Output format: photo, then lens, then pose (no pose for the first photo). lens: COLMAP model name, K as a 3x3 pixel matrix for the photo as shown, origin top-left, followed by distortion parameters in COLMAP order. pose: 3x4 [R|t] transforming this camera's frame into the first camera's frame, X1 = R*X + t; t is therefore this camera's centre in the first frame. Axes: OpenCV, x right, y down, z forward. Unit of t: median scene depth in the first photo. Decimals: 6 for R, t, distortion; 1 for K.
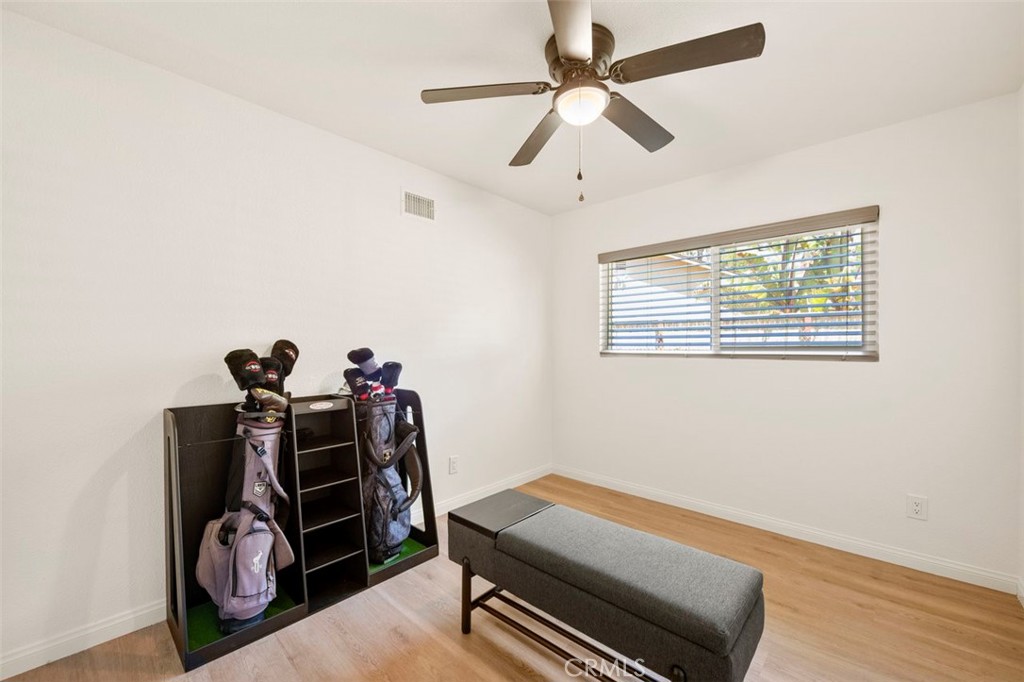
lens RADIAL K [[412.6, 0, 509.4], [0, 412.6, 329.3], [0, 0, 1]] dist [-0.013473, -0.000119]
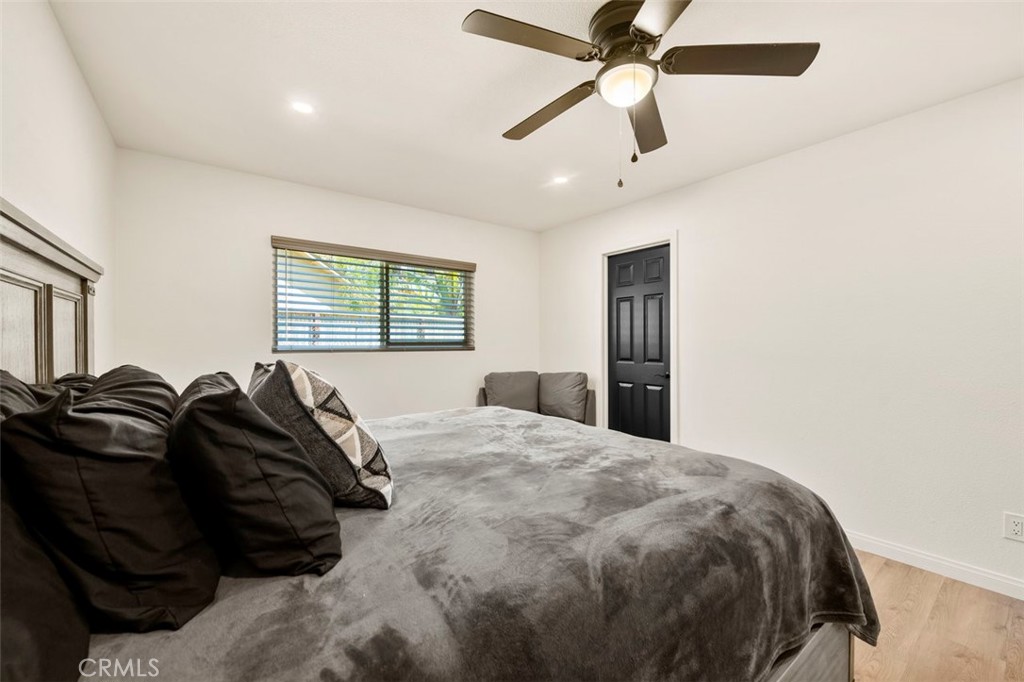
lens RADIAL K [[405.9, 0, 511.5], [0, 405.9, 342.2], [0, 0, 1]] dist [-0.009238, 0.000006]
pose [[0.168975, 0.005577, 0.985605, -0.583224], [-0.038354, 0.999264, 0.000921, 0.024234], [-0.984874, -0.037958, 0.169064, 0.362264]]
